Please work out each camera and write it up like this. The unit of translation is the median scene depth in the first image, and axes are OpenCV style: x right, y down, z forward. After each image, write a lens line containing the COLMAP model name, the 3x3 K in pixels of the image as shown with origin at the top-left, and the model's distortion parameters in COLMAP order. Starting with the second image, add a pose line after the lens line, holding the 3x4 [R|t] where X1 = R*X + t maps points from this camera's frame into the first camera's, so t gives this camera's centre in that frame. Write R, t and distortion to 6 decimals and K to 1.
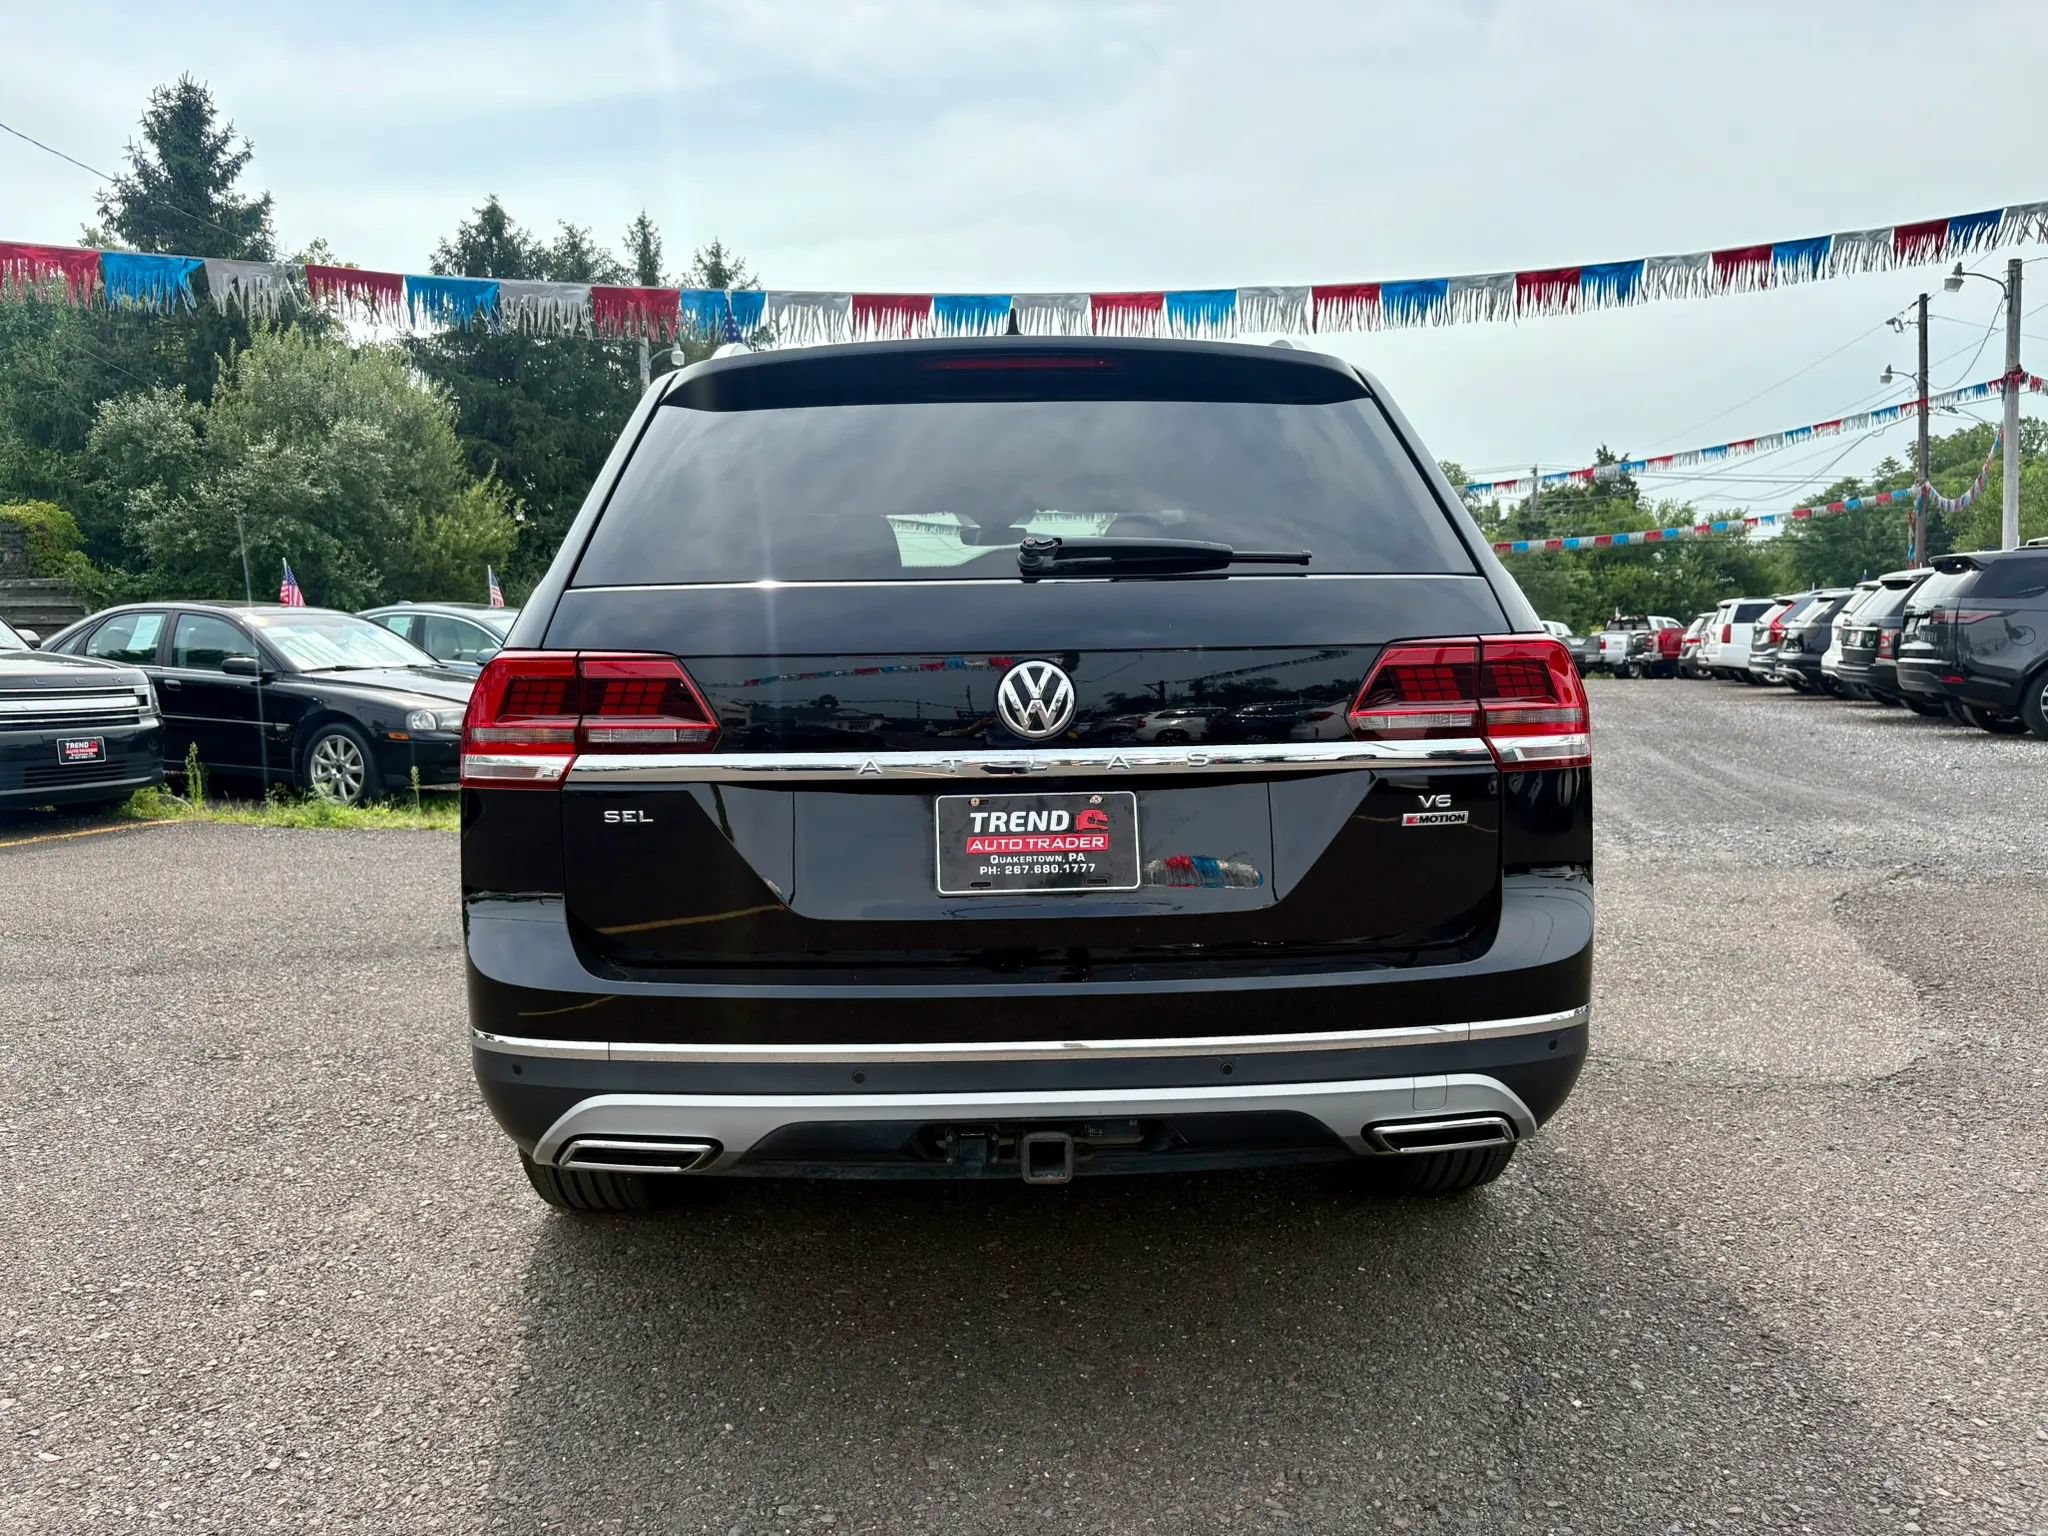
lens RADIAL K [[1544.3, 0, 993.4], [0, 1544.3, 762.2], [0, 0, 1]] dist [0.052161, -0.059243]
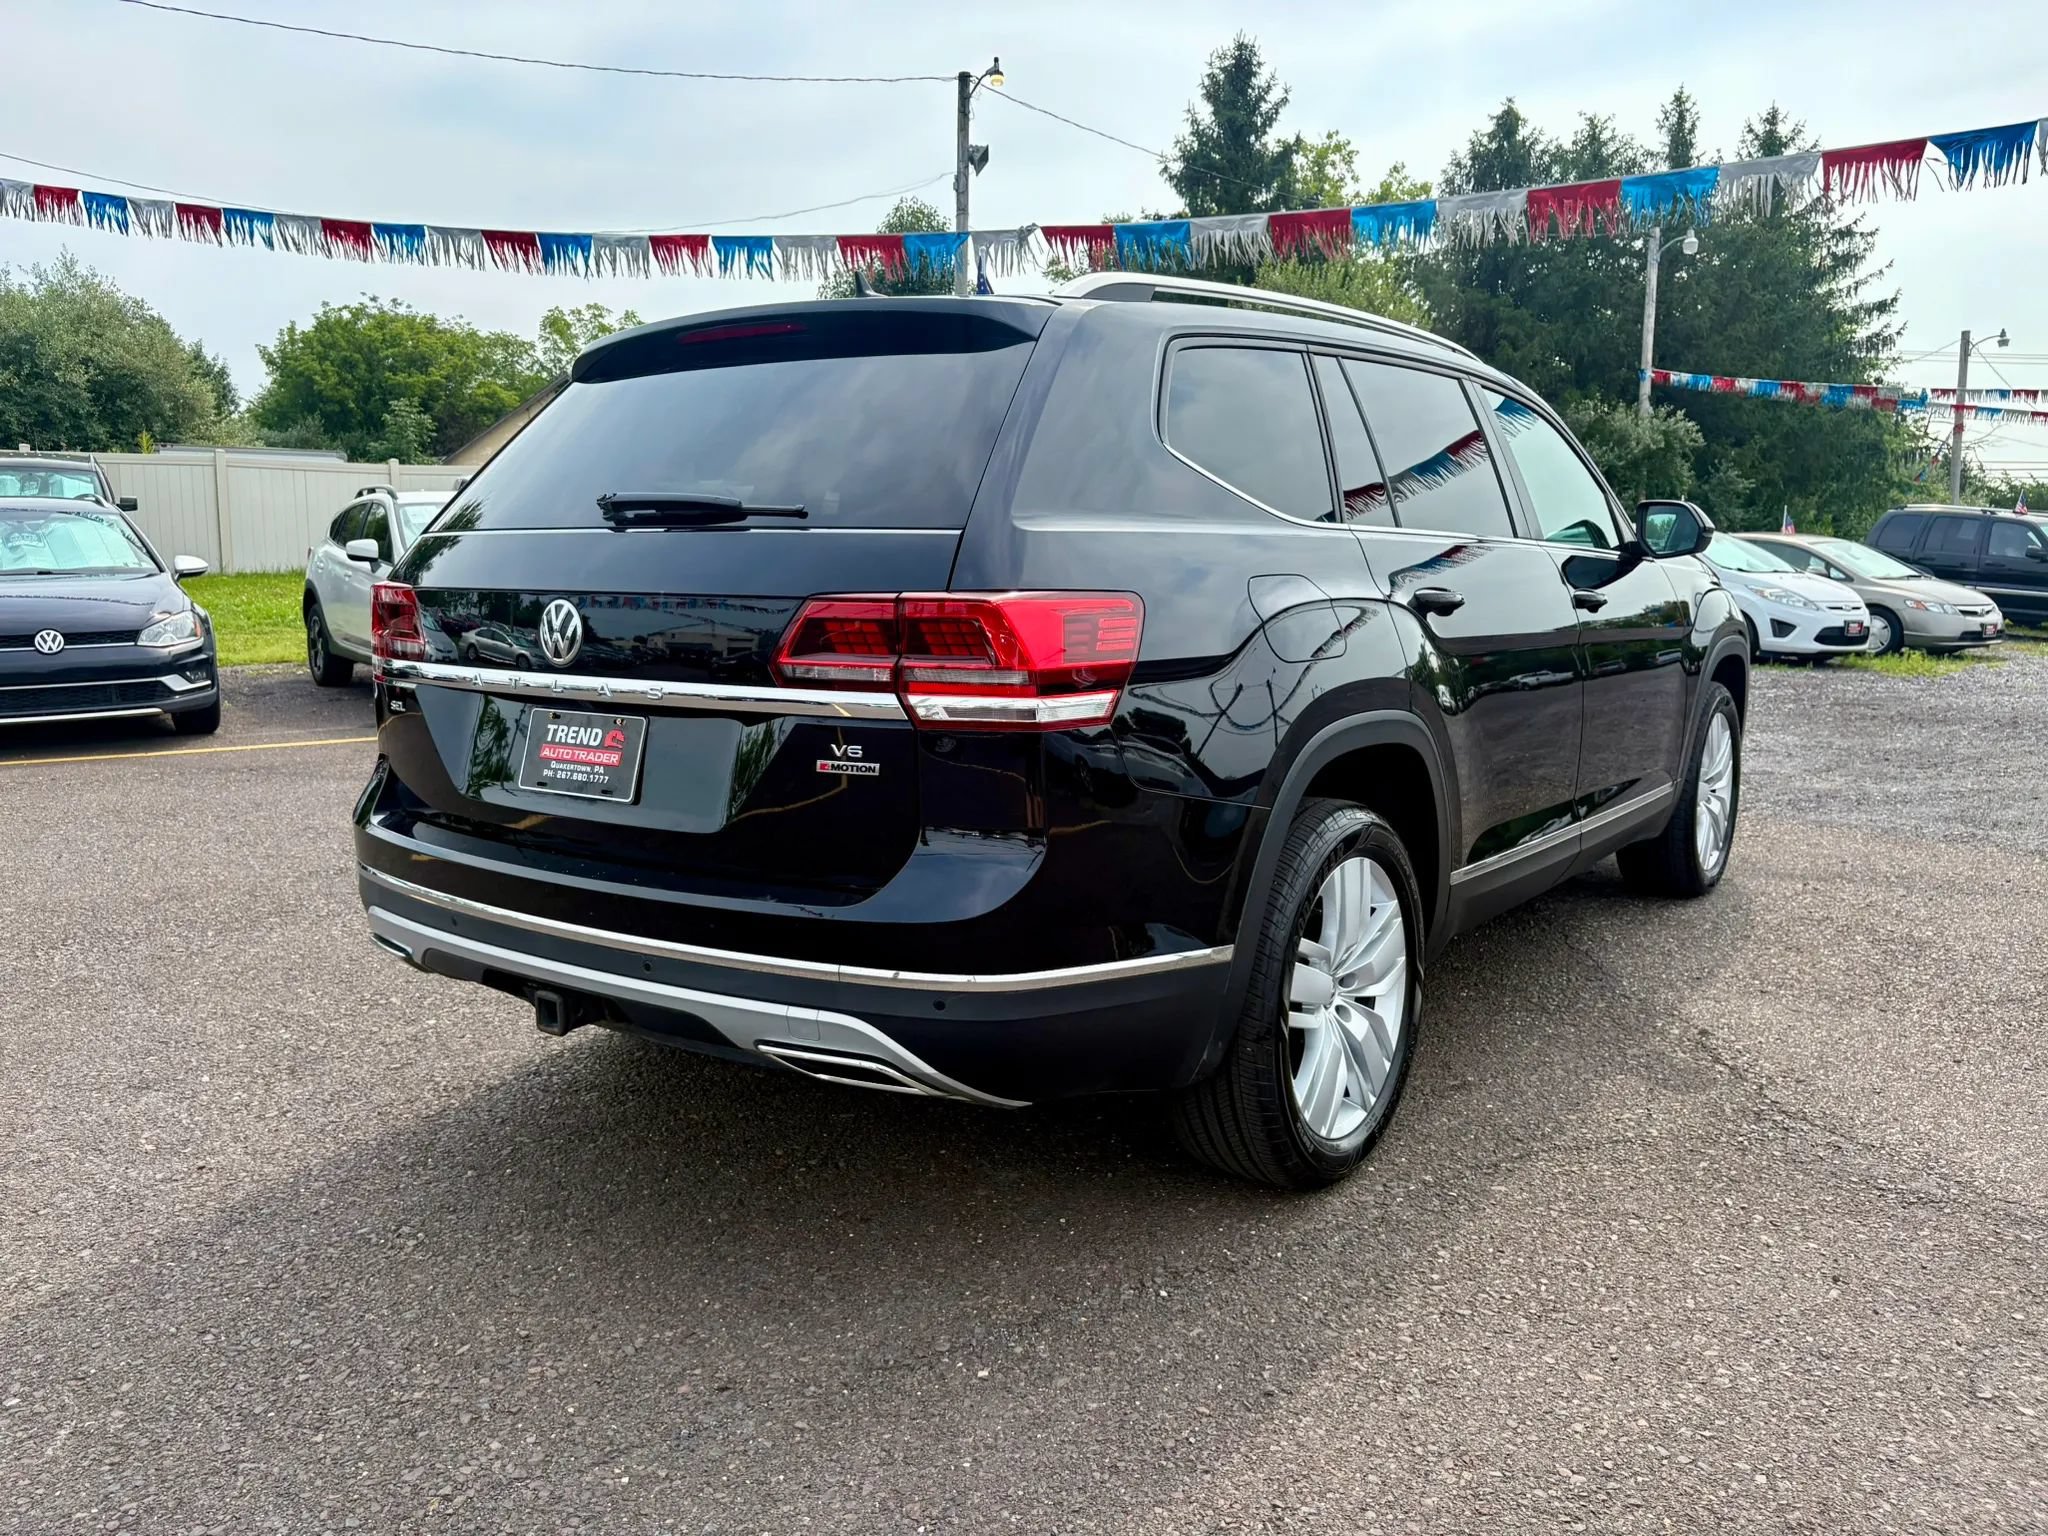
lens RADIAL K [[1544.3, 0, 1038.0], [0, 1544.3, 758.6], [0, 0, 1]] dist [0.052161, -0.059243]
pose [[0.788398, 0.097859, -0.607333, 0.561332], [-0.063100, 0.994923, 0.078399, -0.032583], [0.611921, -0.023487, 0.790570, 0.147026]]
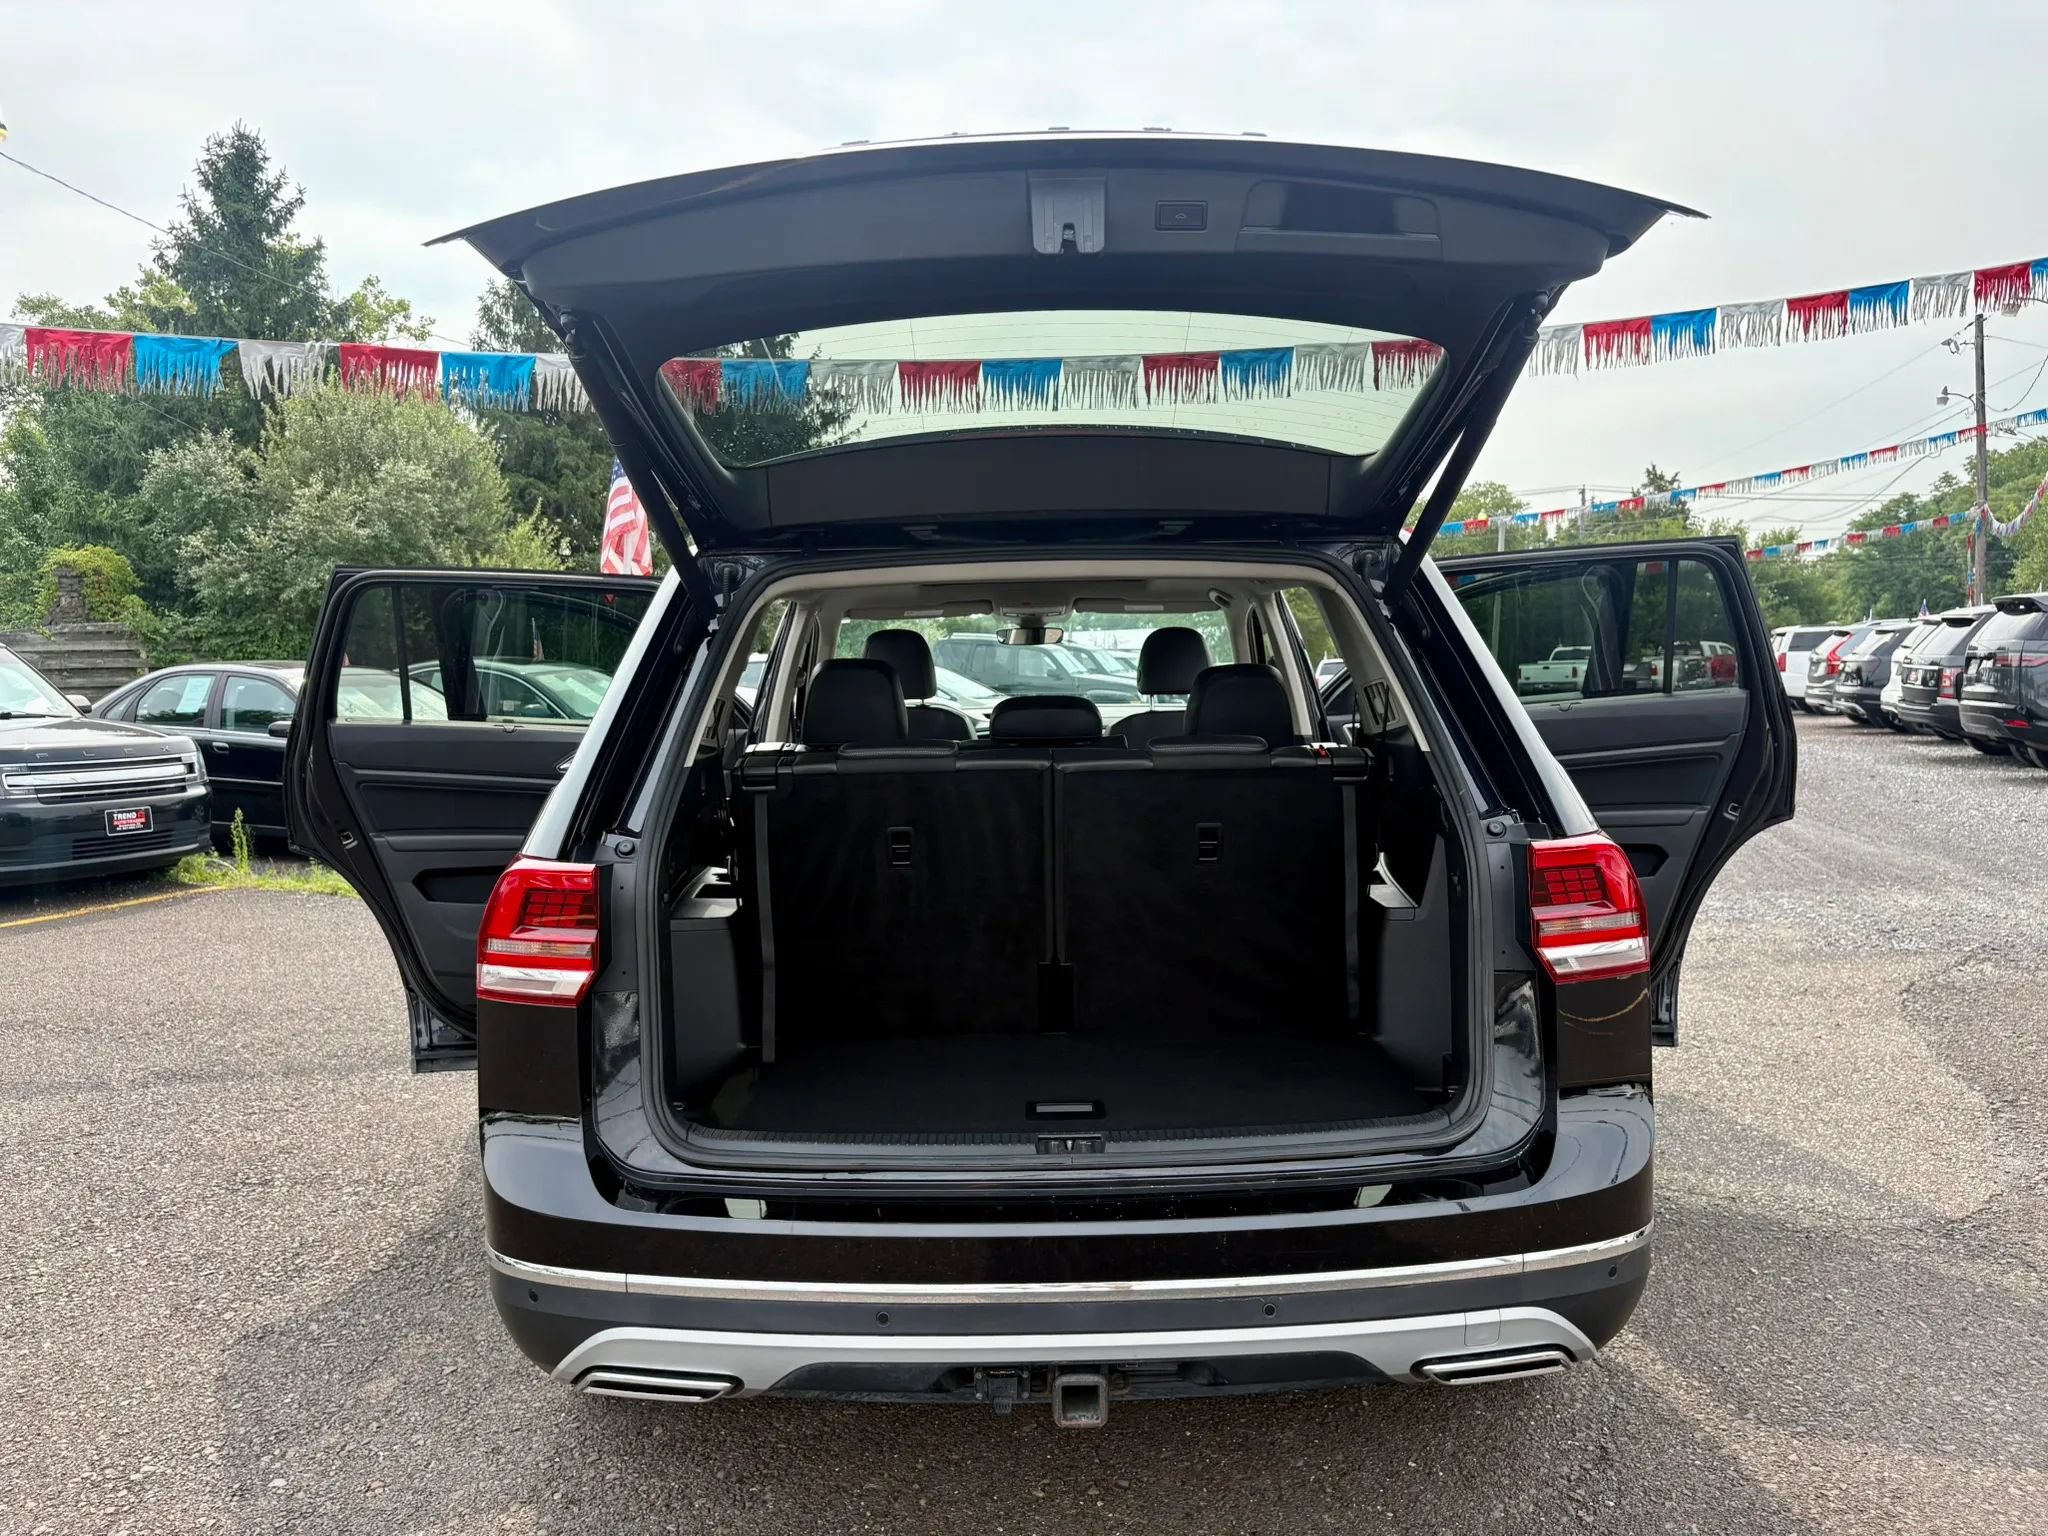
lens RADIAL K [[1544.3, 0, 992.6], [0, 1544.3, 756.9], [0, 0, 1]] dist [0.052161, -0.059243]
pose [[0.999576, -0.004422, -0.028795, 0.005303], [0.004023, 0.999895, -0.013912, -0.068337], [0.028853, 0.013791, 0.999489, 0.018488]]
